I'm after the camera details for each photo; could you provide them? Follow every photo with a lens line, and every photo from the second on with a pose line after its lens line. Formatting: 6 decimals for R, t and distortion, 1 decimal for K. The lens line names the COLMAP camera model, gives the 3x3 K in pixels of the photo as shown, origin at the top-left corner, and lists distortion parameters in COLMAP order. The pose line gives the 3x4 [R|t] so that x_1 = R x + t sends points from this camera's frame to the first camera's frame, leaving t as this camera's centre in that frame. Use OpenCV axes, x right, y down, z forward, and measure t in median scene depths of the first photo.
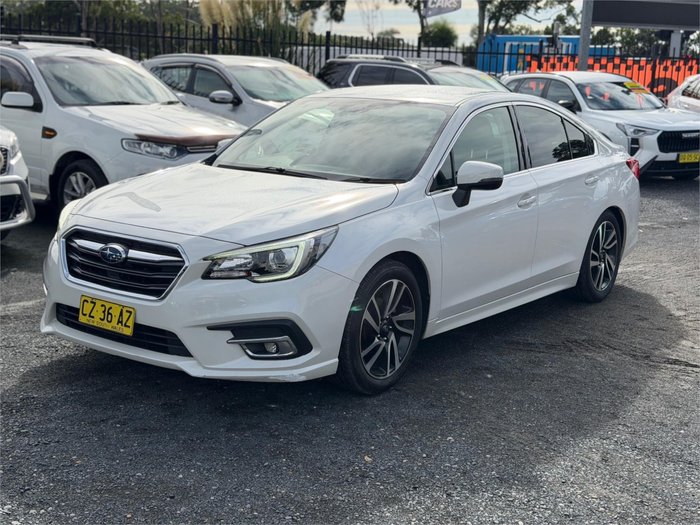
lens RADIAL K [[985.0, 0, 350.0], [0, 985.0, 262.5], [0, 0, 1]] dist [0.151982, -0.124852]
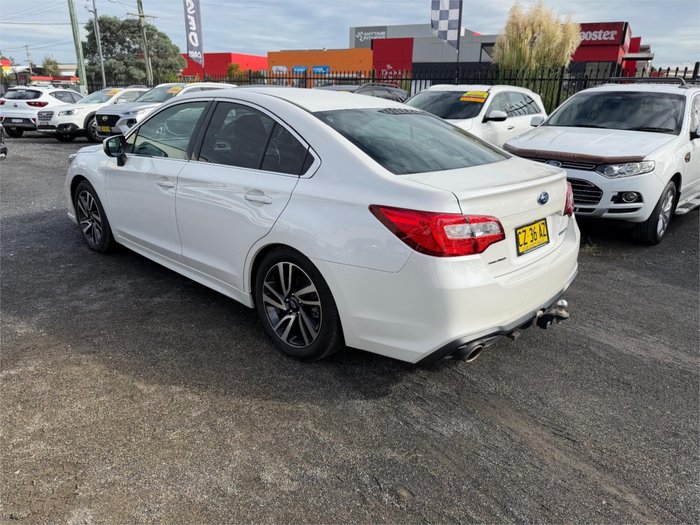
lens RADIAL K [[497.5, 0, 341.6], [0, 497.5, 259.8], [0, 0, 1]] dist [0.030355, -0.043607]
pose [[-0.119894, 0.273523, -0.954364, 0.867682], [-0.221599, 0.929672, 0.294285, -0.231965], [0.967739, 0.246769, -0.050850, 1.478332]]
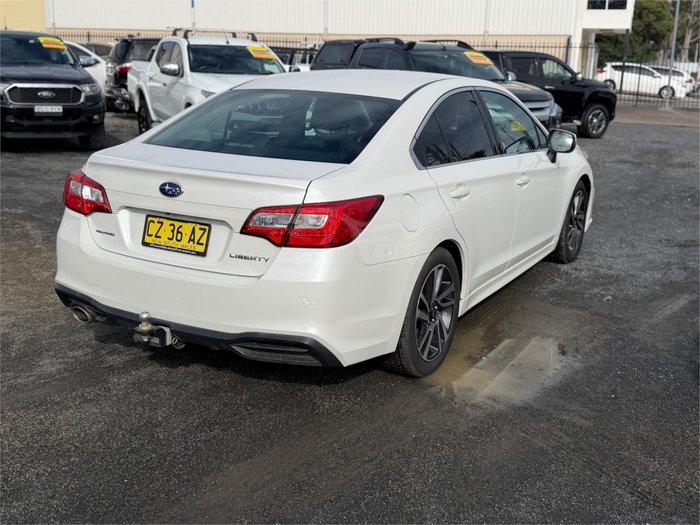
lens RADIAL K [[792.7, 0, 316.6], [0, 792.7, 260.3], [0, 0, 1]] dist [0.160625, -0.324697]
pose [[-0.991644, -0.033448, -0.124594, 0.296669], [-0.083533, 0.902476, 0.422562, -0.432663], [0.098309, 0.429439, -0.897729, 2.295702]]
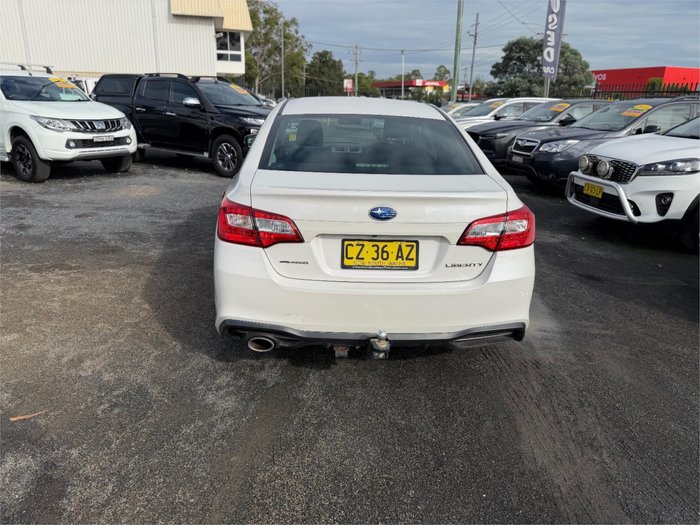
lens RADIAL K [[496.9, 0, 341.4], [0, 496.9, 252.2], [0, 0, 1]] dist [0.032310, -0.043365]
pose [[-0.774079, 0.126031, -0.620417, 0.656031], [-0.181309, 0.894805, 0.407984, -0.333415], [0.606571, 0.428299, -0.669799, 1.935524]]
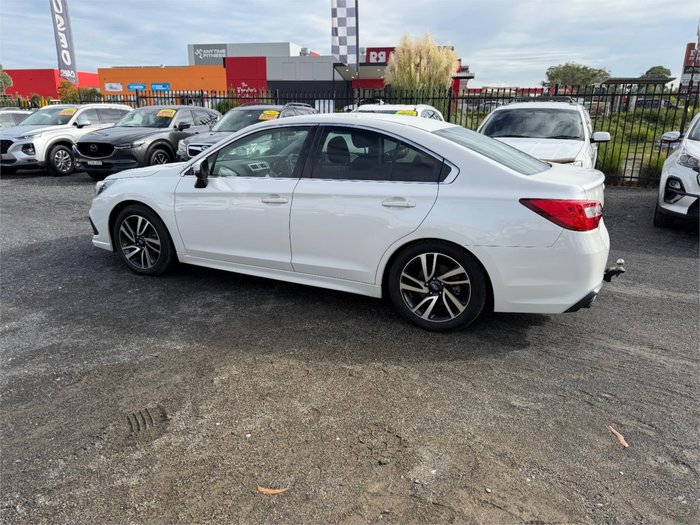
lens RADIAL K [[496.9, 0, 341.4], [0, 496.9, 252.2], [0, 0, 1]] dist [0.032310, -0.043365]
pose [[0.184211, 0.229352, -0.955753, 0.976789], [-0.192400, 0.961996, 0.193767, -0.163767], [0.963872, 0.148193, 0.221338, 1.126827]]
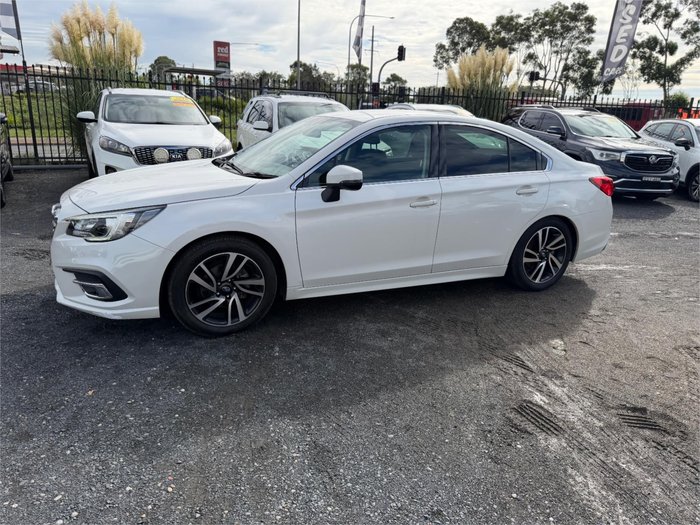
lens RADIAL K [[499.2, 0, 341.5], [0, 499.2, 252.1], [0, 0, 1]] dist [0.025394, -0.036837]
pose [[0.873674, 0.133220, -0.467916, 0.456049], [-0.104750, 0.990731, 0.086486, -0.052264], [0.475101, -0.026546, 0.879531, 0.482810]]
